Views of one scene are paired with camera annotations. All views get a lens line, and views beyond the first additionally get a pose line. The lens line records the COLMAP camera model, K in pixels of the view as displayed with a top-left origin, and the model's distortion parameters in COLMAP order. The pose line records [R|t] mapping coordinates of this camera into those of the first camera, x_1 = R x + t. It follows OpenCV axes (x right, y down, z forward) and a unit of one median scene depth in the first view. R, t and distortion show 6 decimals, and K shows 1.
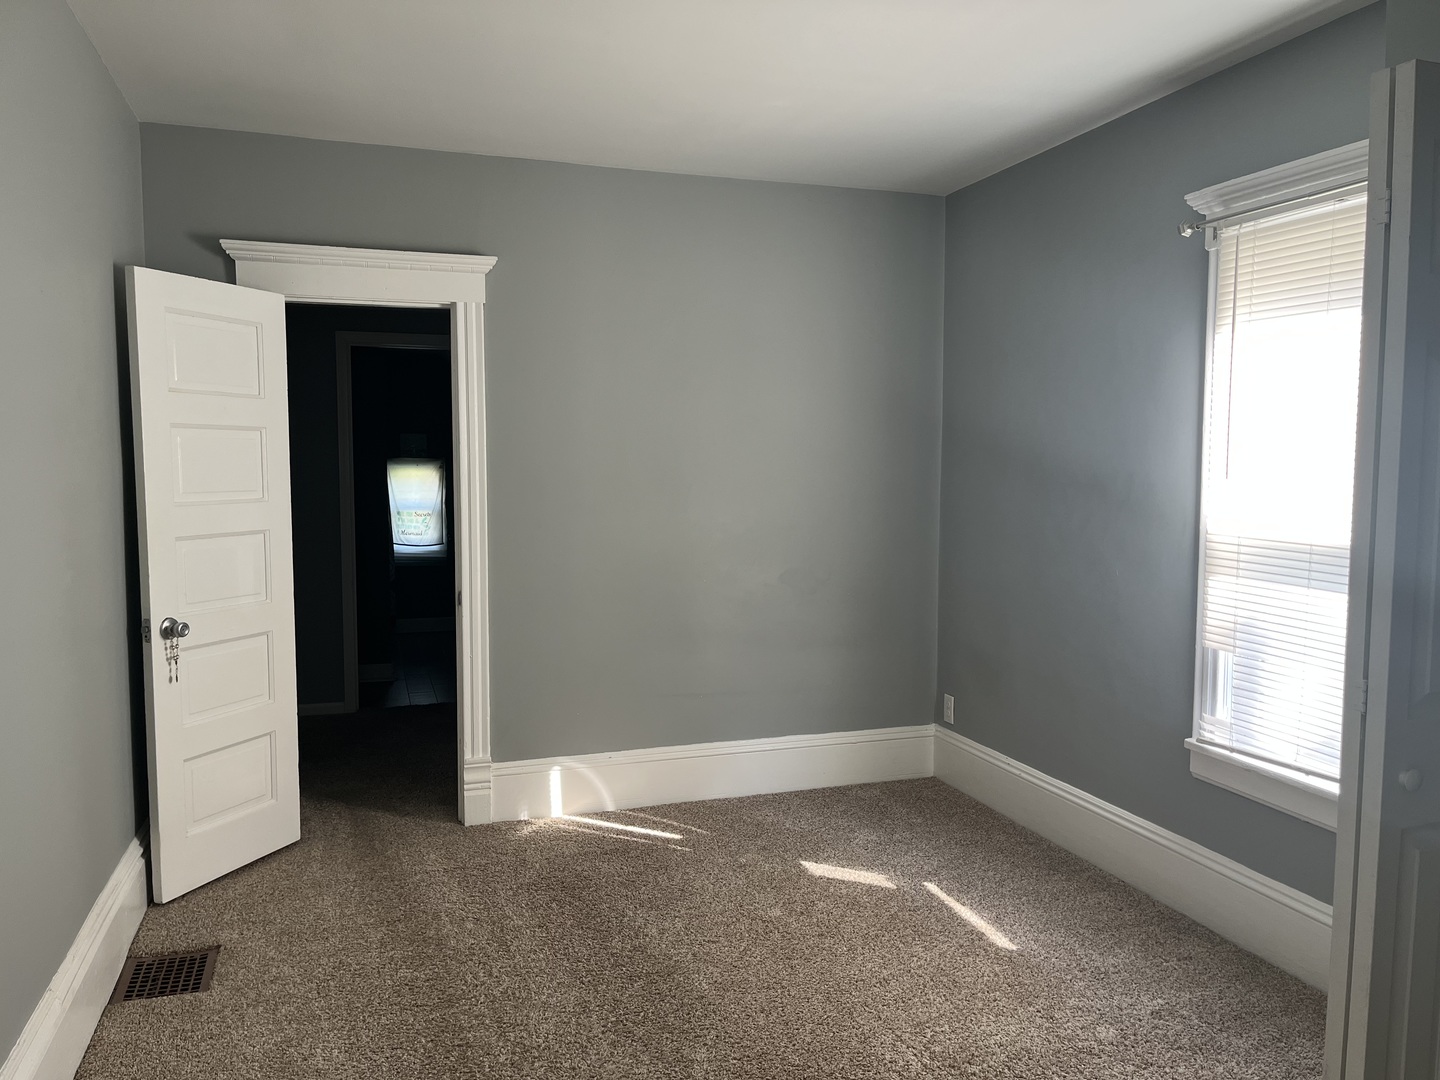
lens RADIAL K [[1072.2, 0, 720.3], [0, 1072.2, 539.7], [0, 0, 1]] dist [0.026113, -0.052815]
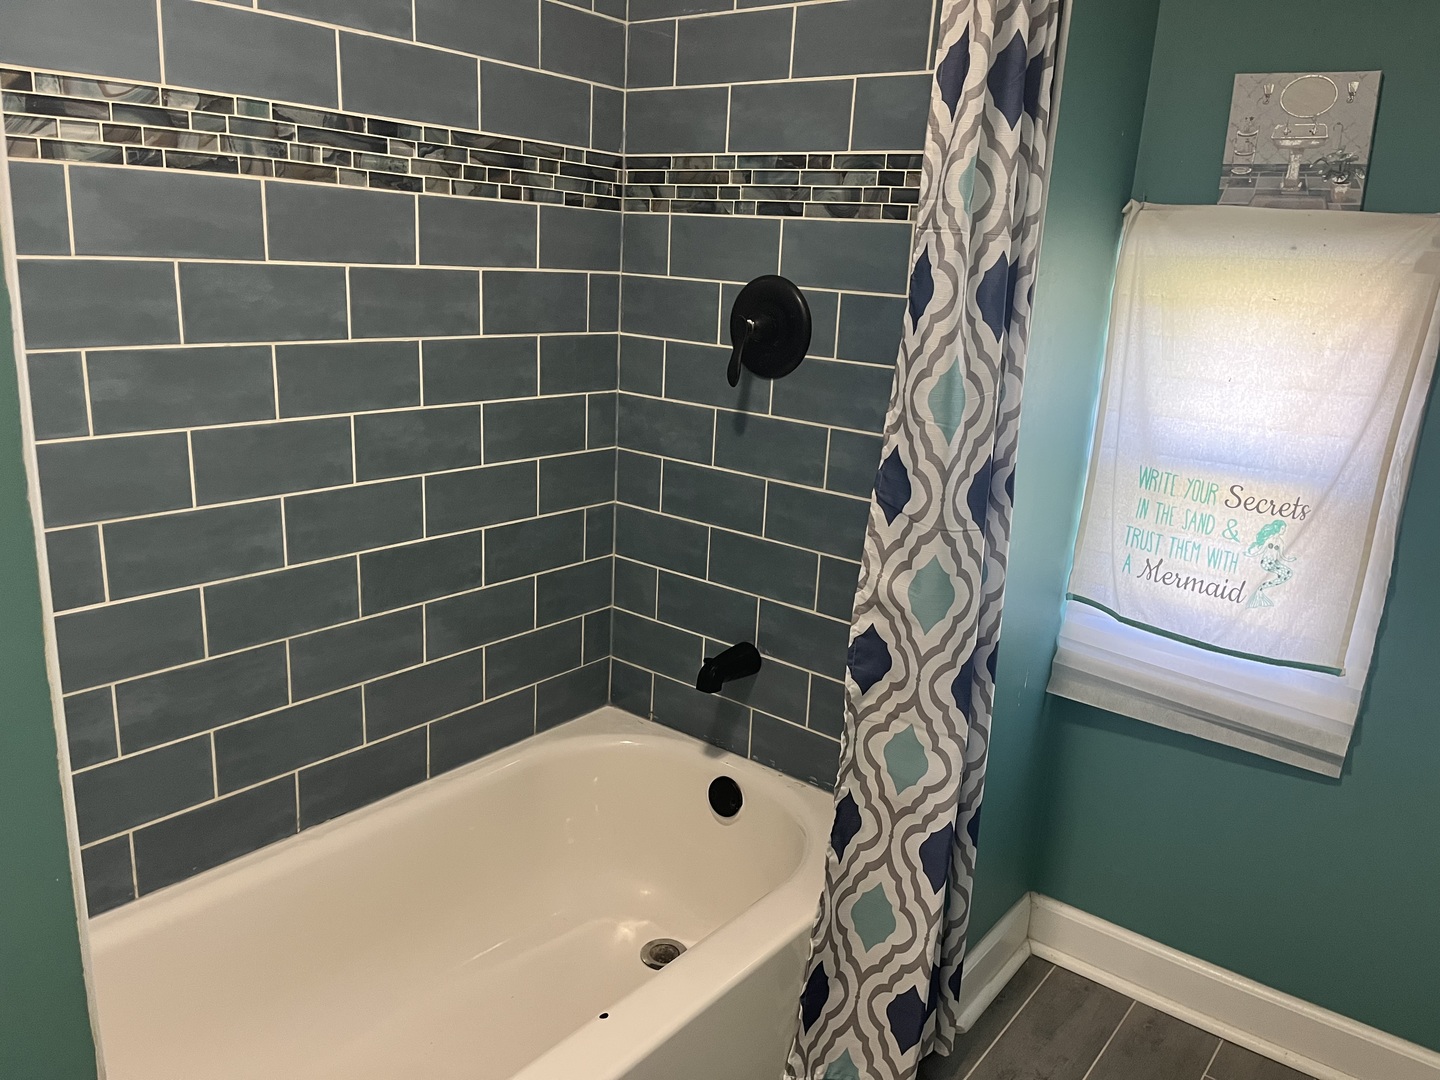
lens RADIAL K [[1072.2, 0, 720.6], [0, 1072.2, 538.9], [0, 0, 1]] dist [0.026113, -0.052815]
pose [[0.541314, 0.239416, -0.806015, -0.169037], [-0.118434, 0.970758, 0.208811, -0.047194], [0.832438, -0.017573, 0.553840, 0.805371]]
